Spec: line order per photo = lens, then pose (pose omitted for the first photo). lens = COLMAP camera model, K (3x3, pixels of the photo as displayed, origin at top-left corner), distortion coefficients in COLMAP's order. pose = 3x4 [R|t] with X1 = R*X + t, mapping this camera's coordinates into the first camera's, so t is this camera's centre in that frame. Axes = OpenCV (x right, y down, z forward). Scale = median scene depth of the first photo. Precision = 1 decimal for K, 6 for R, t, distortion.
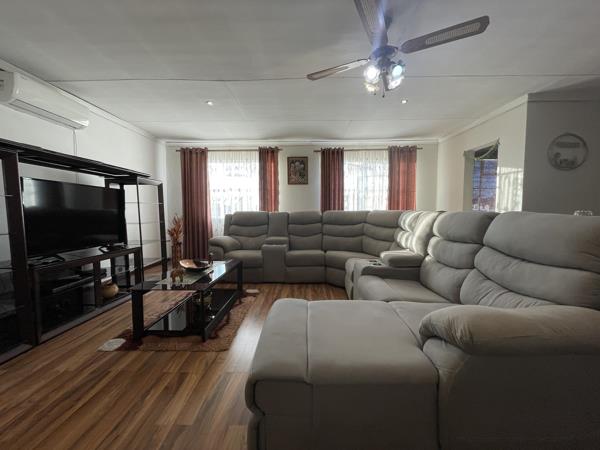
lens RADIAL K [[240.1, 0, 299.3], [0, 240.1, 228.1], [0, 0, 1]] dist [0.002024, -0.000419]
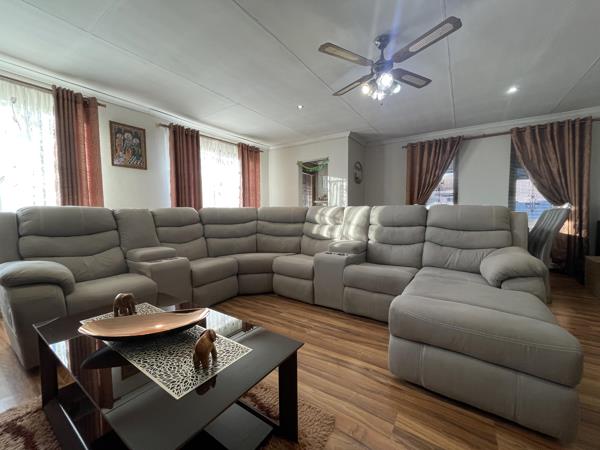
lens RADIAL K [[240.1, 0, 296.7], [0, 240.1, 223.8], [0, 0, 1]] dist [0.002024, -0.000419]
pose [[0.545842, -0.049288, 0.836437, -0.335845], [0.068682, 0.997541, 0.013961, -0.007264], [-0.835068, 0.049828, 0.547885, 0.286855]]
